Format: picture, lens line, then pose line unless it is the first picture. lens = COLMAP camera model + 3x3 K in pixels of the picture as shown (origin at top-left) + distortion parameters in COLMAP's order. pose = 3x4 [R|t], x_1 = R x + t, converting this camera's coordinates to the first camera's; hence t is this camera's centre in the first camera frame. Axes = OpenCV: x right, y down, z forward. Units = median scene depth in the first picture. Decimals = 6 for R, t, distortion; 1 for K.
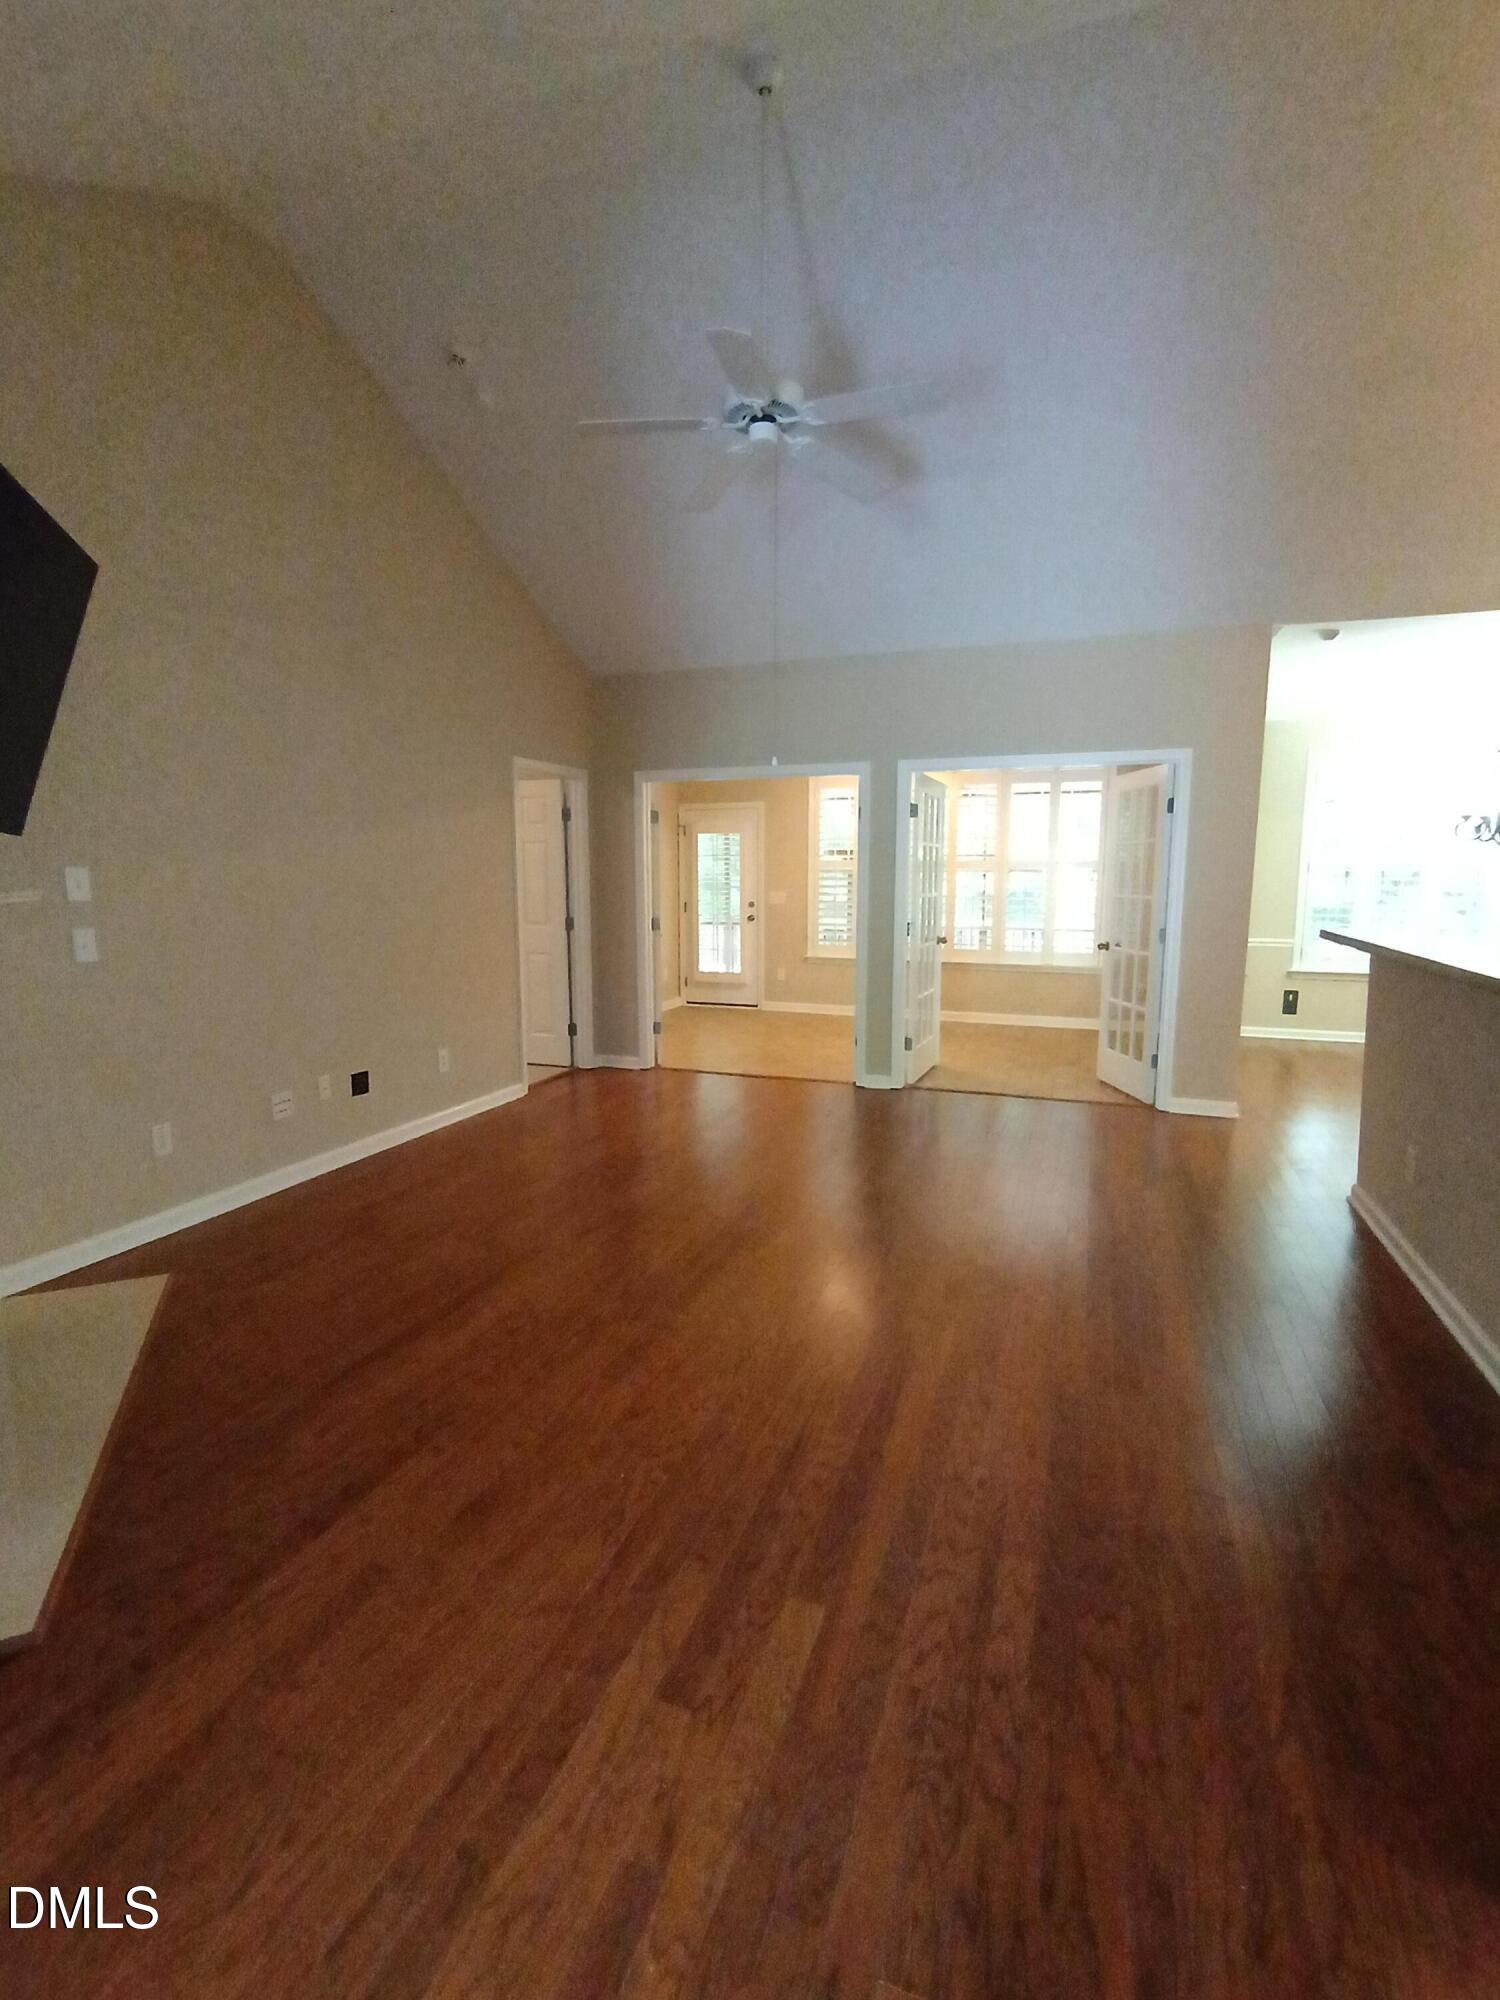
lens RADIAL K [[915.6, 0, 737.9], [0, 915.6, 990.3], [0, 0, 1]] dist [-0.003071, 0.002086]
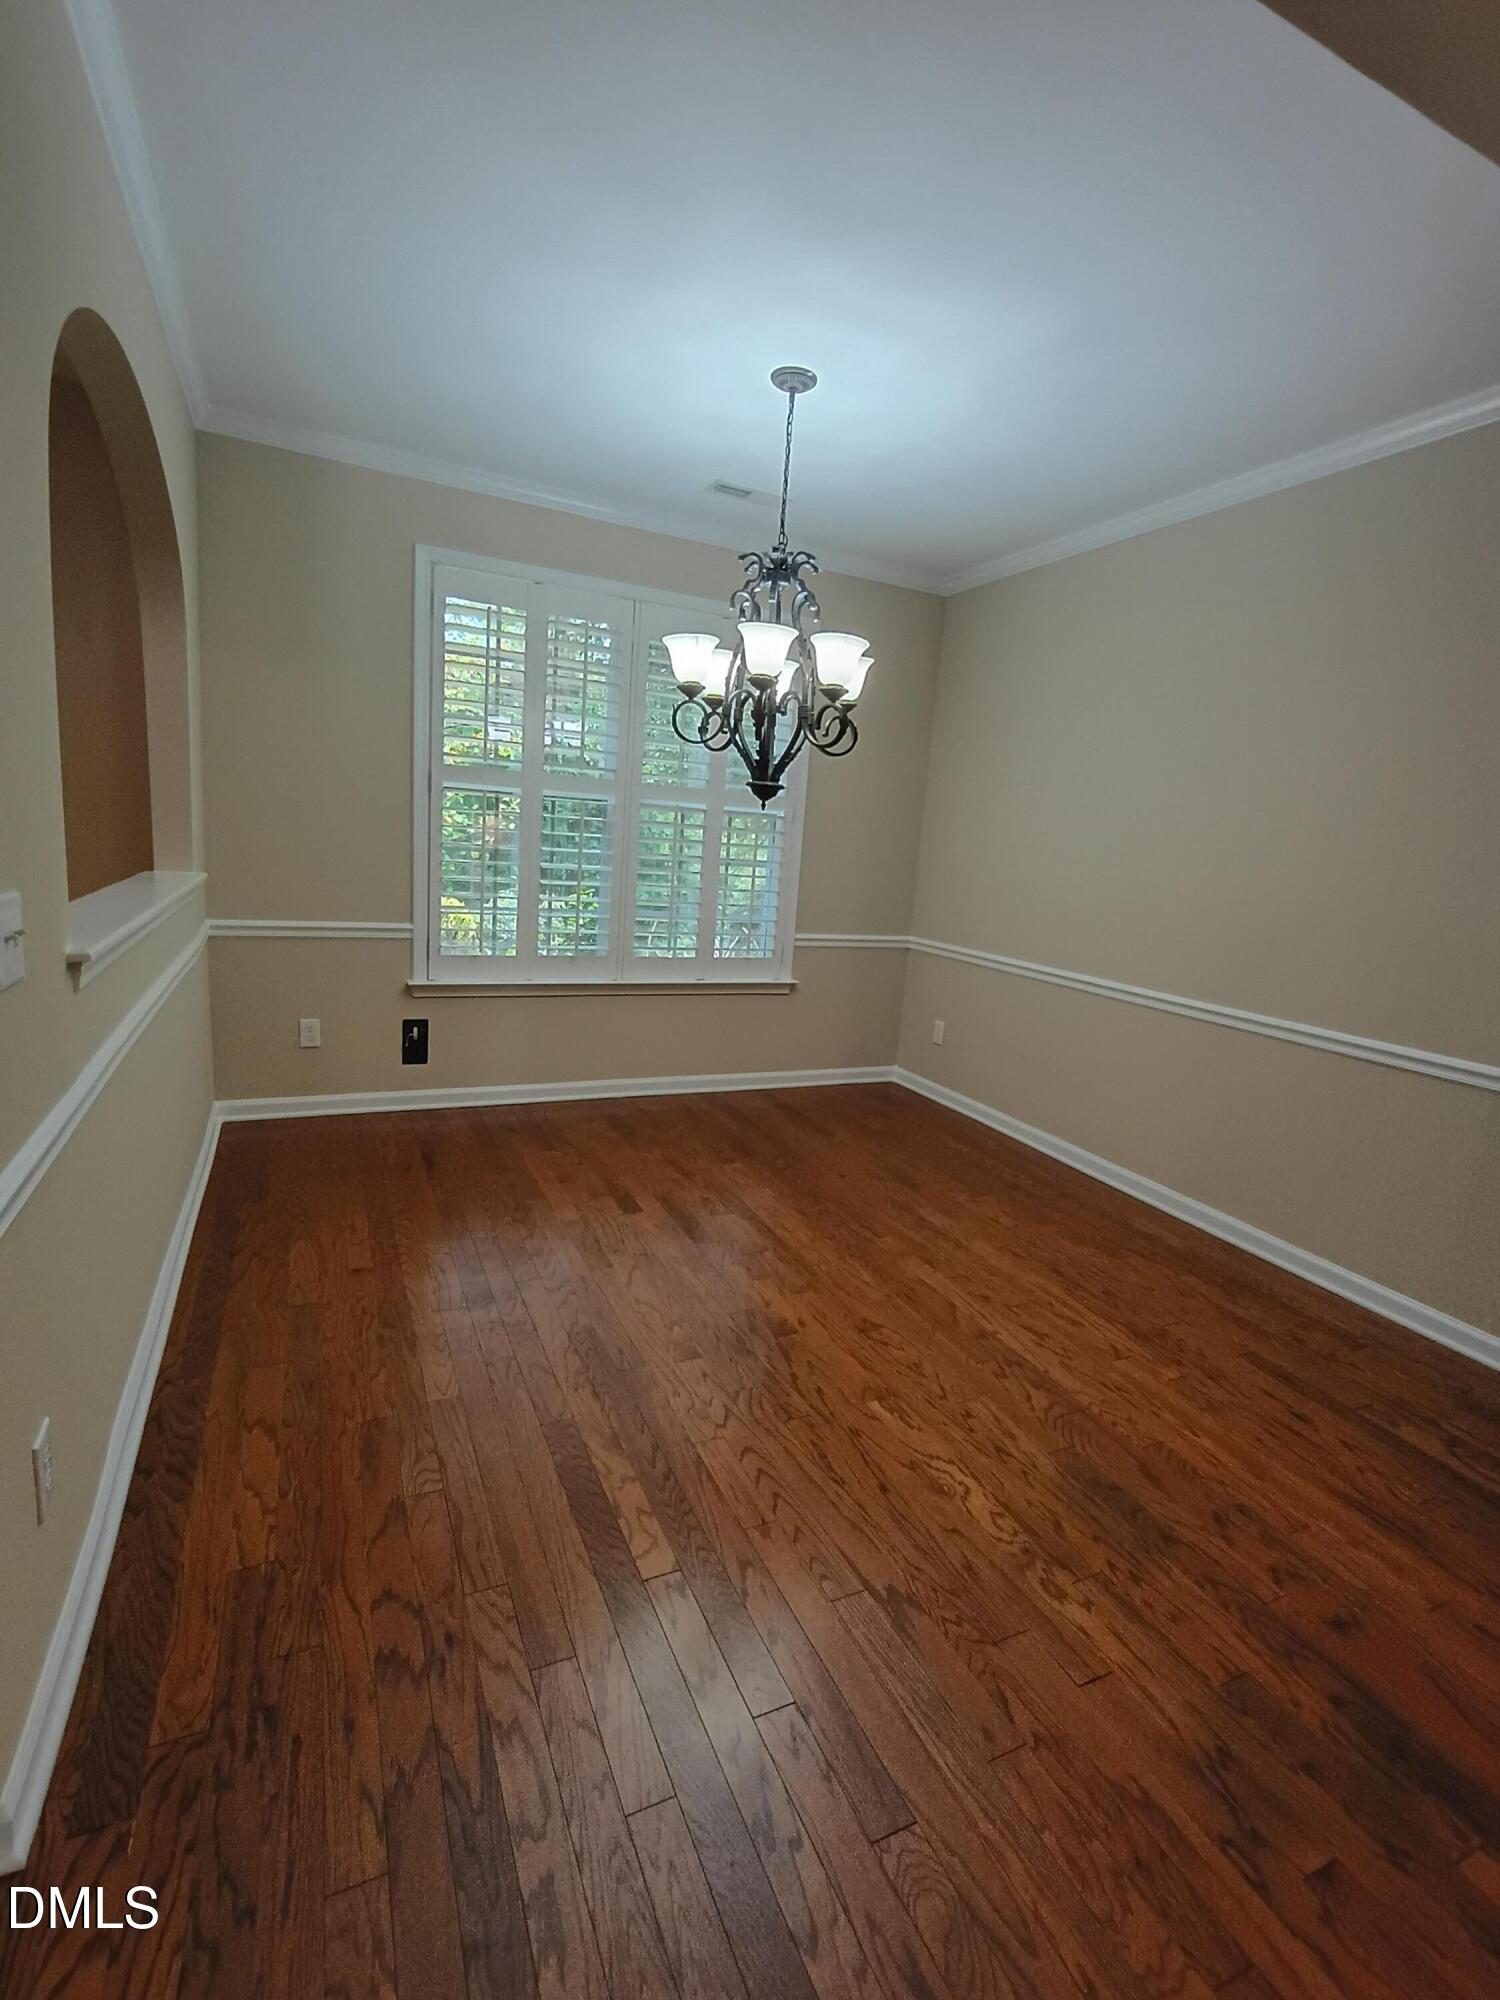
lens RADIAL K [[915.6, 0, 752.9], [0, 915.6, 999.5], [0, 0, 1]] dist [-0.003071, 0.002086]
pose [[0.701547, -0.083231, 0.707746, 0.449950], [0.027202, 0.995560, 0.090115, -0.065783], [-0.712104, -0.043968, 0.700696, 0.599070]]
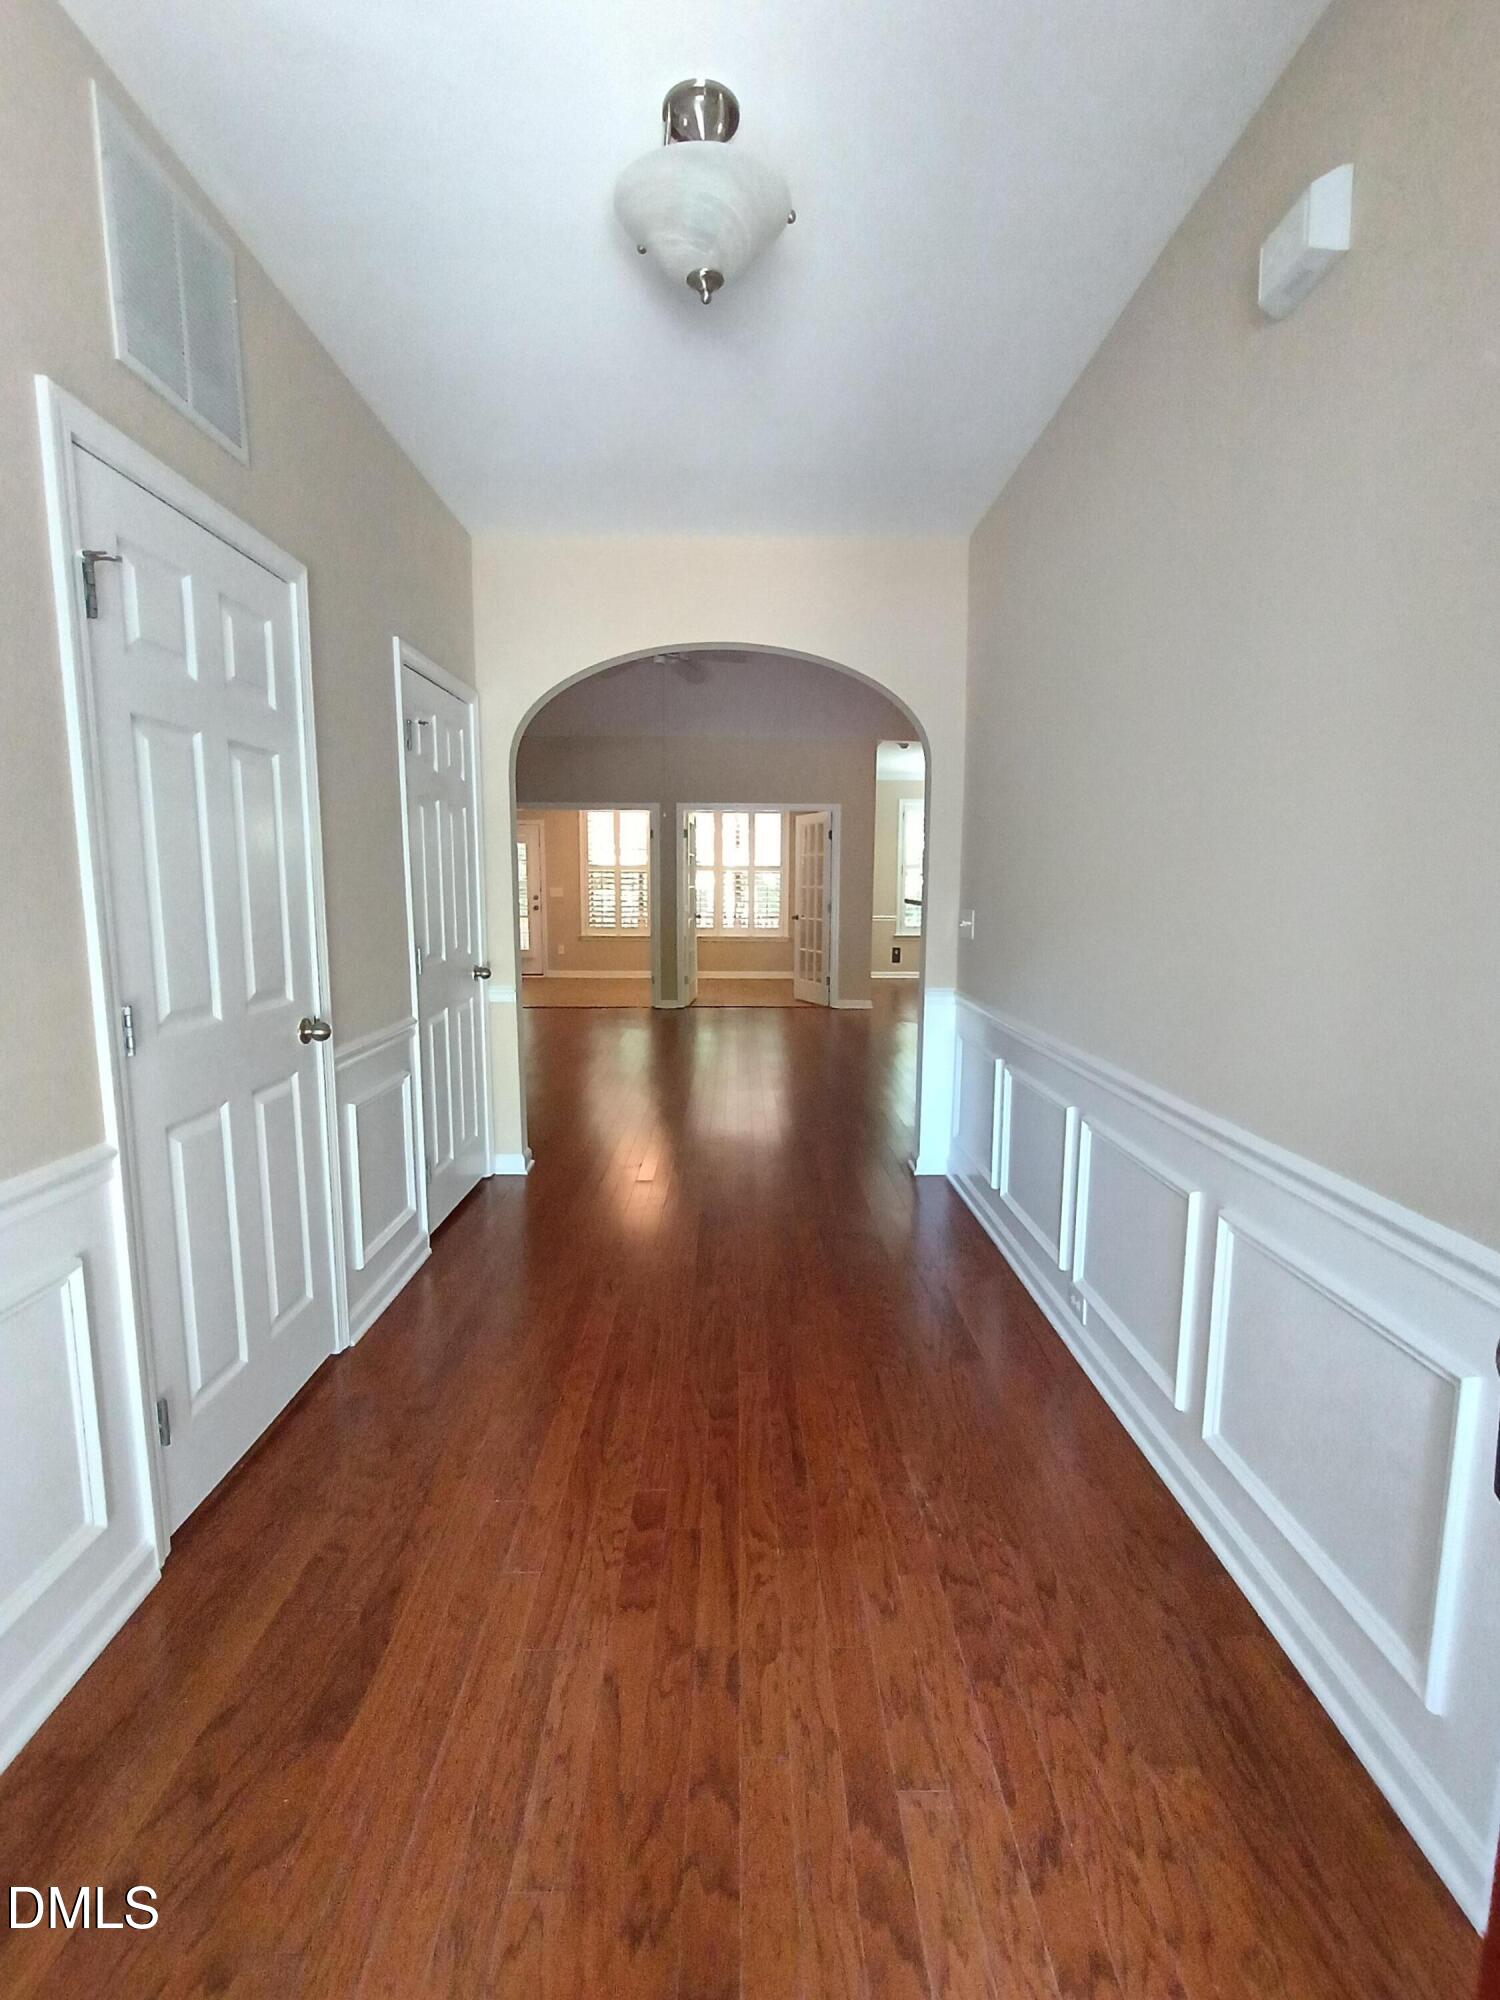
lens RADIAL K [[915.6, 0, 748.9], [0, 915.6, 1004.2], [0, 0, 1]] dist [-0.003071, 0.002086]
pose [[0.929339, -0.046285, 0.366314, -0.285093], [0.042495, 0.998927, 0.018408, 0.072172], [-0.366773, -0.001541, 0.930309, -0.497777]]
